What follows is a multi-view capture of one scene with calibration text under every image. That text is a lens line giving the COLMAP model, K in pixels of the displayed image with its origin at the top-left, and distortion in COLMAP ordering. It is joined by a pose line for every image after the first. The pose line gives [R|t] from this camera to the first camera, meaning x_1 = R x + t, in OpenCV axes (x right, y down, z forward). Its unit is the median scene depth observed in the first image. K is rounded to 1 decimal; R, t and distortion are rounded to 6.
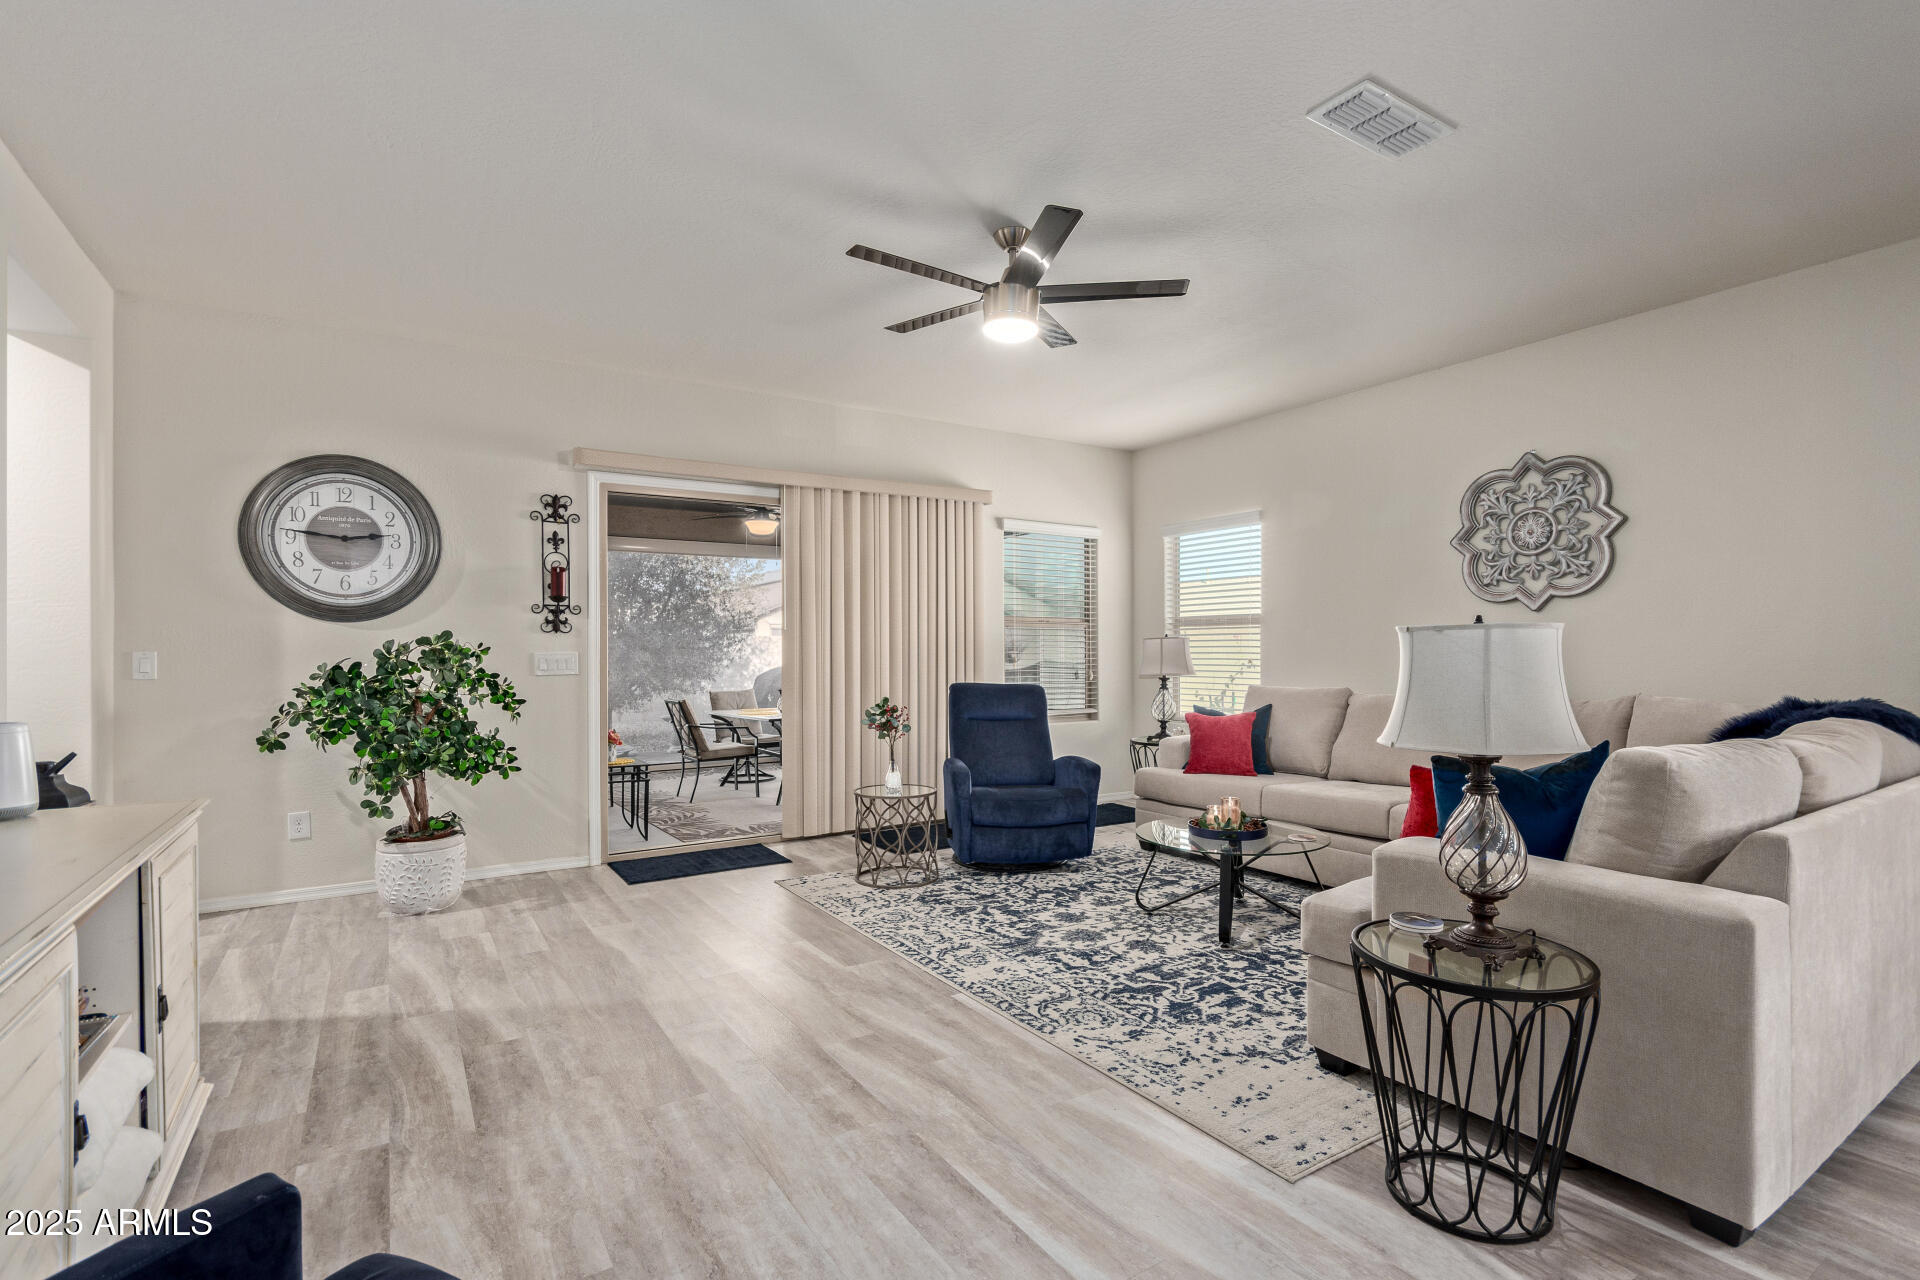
lens RADIAL K [[892.4, 0, 962.0], [0, 892.4, 644.8], [0, 0, 1]] dist [0.012912, -0.000721]
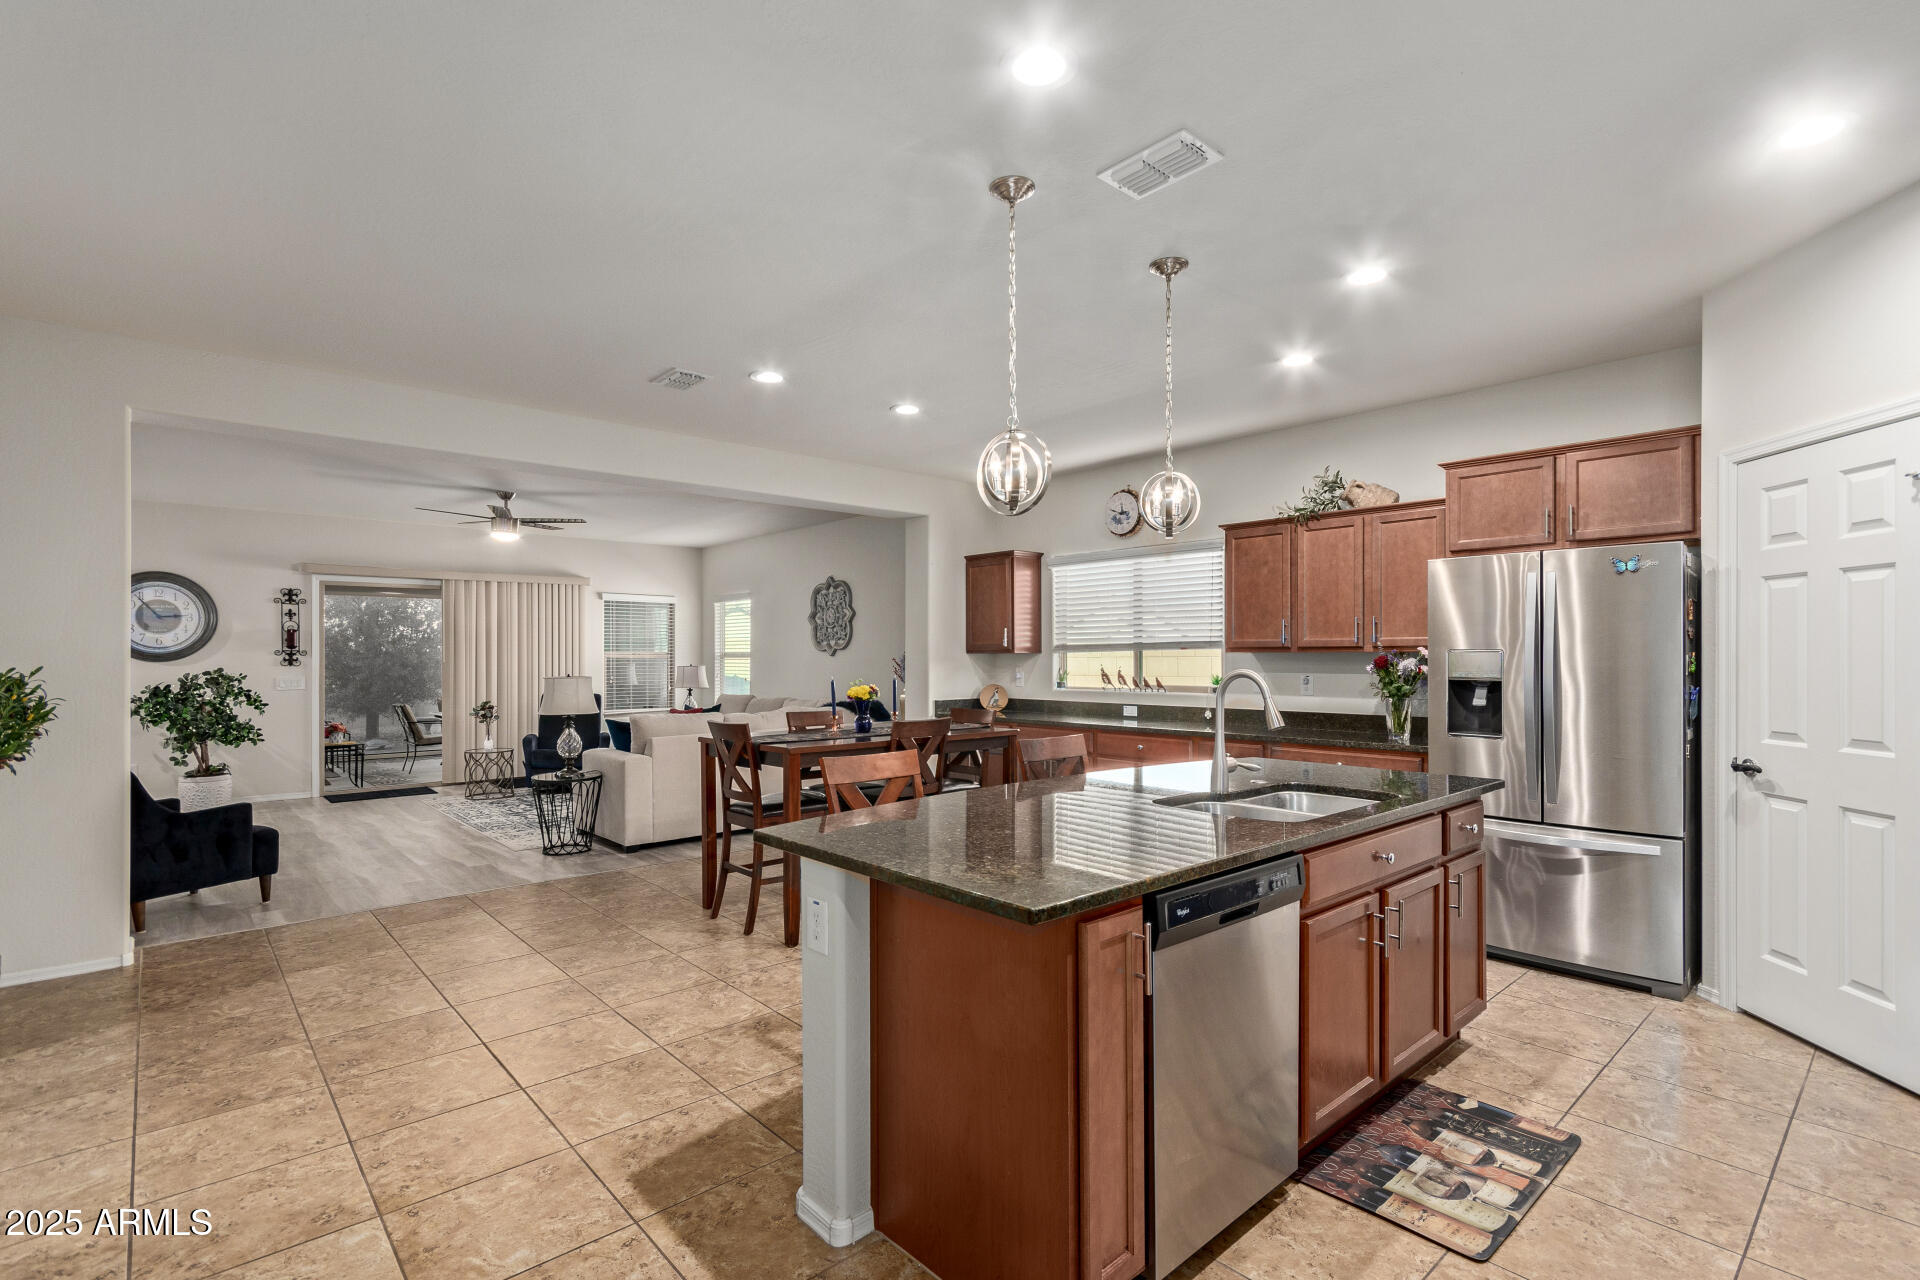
lens RADIAL K [[892.4, 0, 958.6], [0, 892.4, 650.4], [0, 0, 1]] dist [0.012912, -0.000721]
pose [[0.987695, 0.002625, 0.156369, 0.685366], [-0.002589, 0.999997, -0.000436, -0.056069], [-0.156369, 0.000026, 0.987699, -1.150916]]
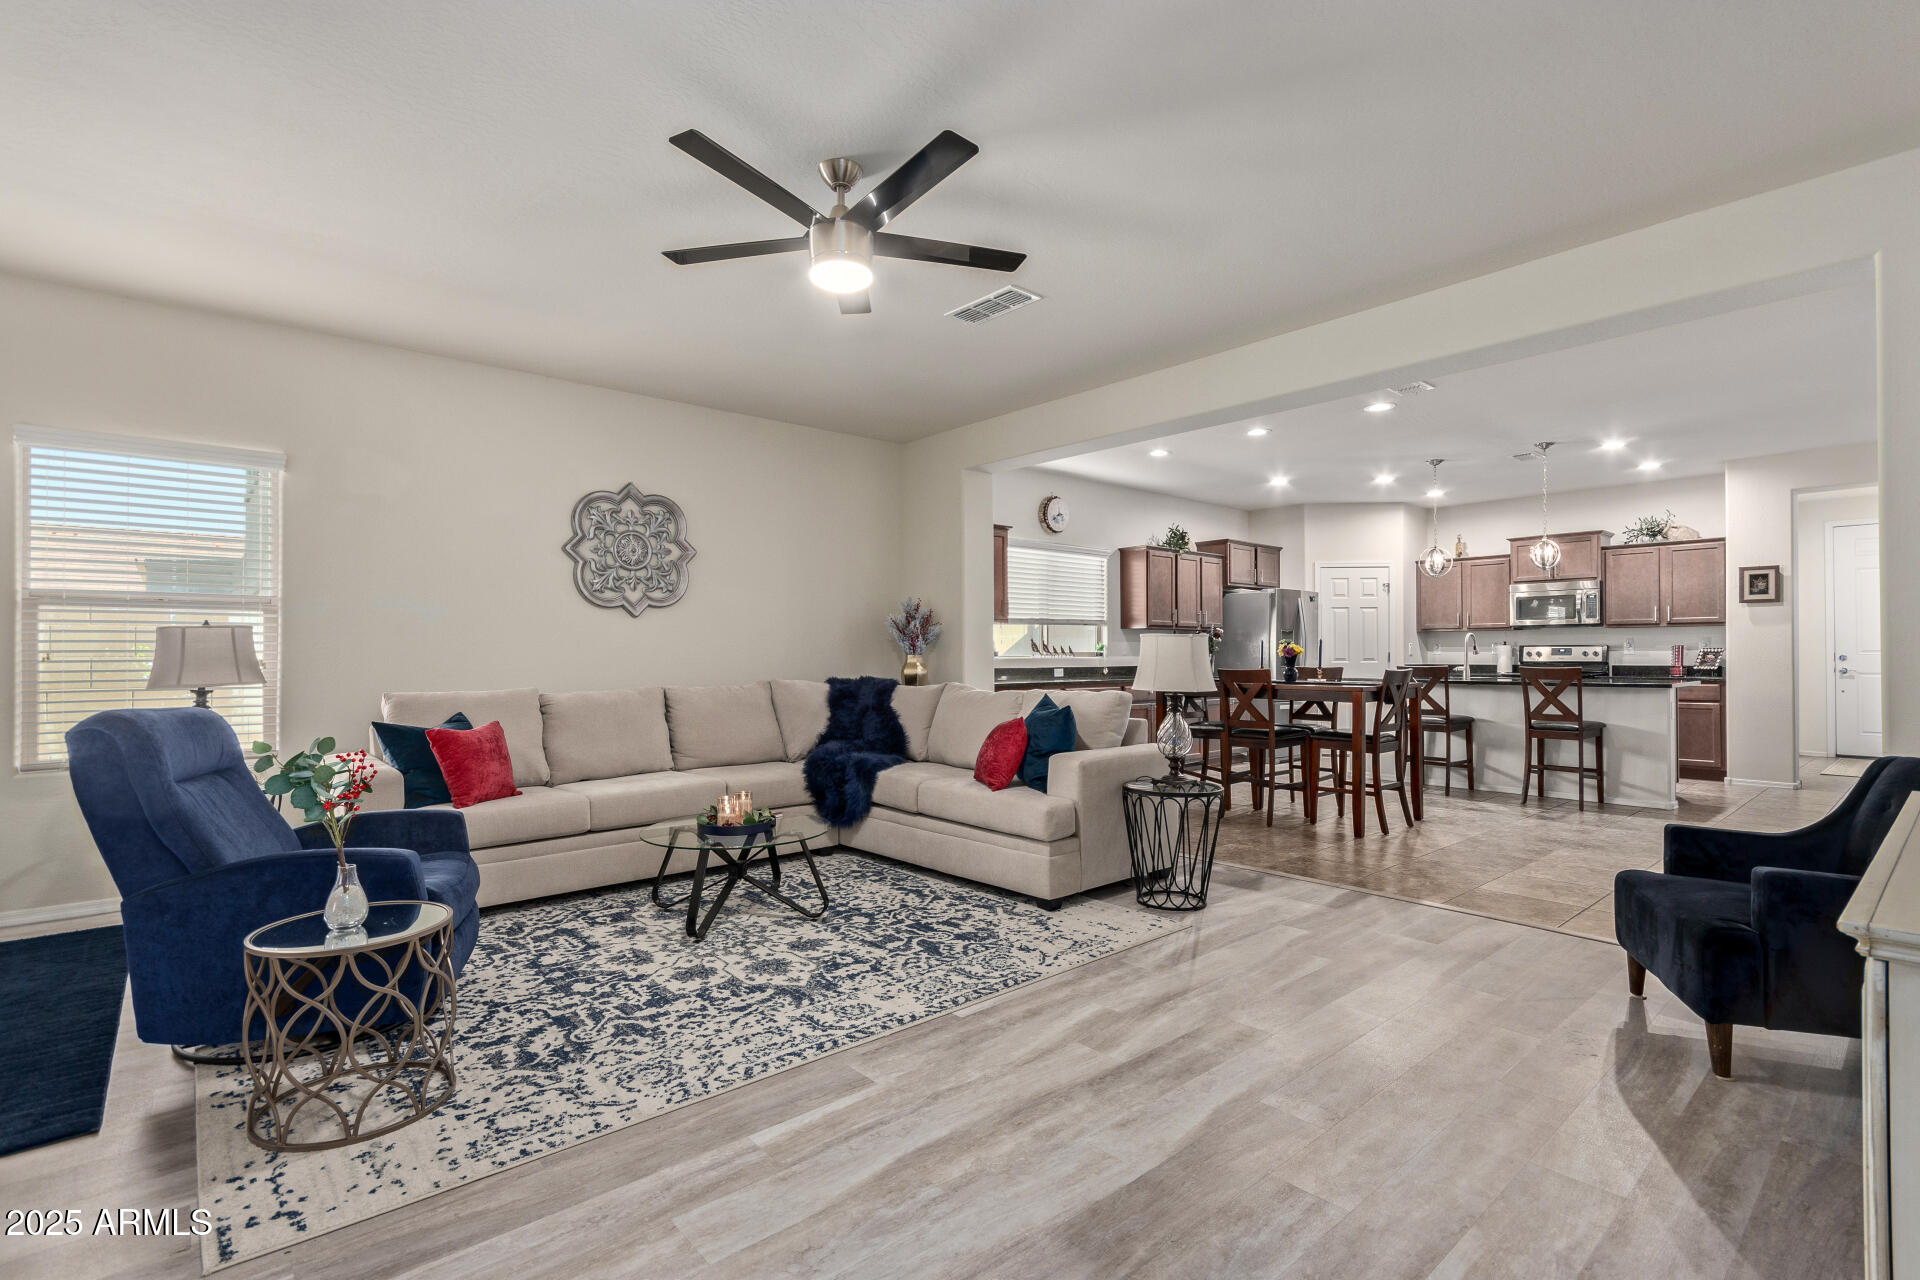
lens RADIAL K [[892.4, 0, 959.2], [0, 892.4, 638.3], [0, 0, 1]] dist [0.012912, -0.000721]
pose [[-0.142386, 0.022795, 0.989549, -0.680157], [-0.004697, 0.999708, -0.023705, 0.019630], [-0.989800, -0.008024, -0.142237, 0.833895]]
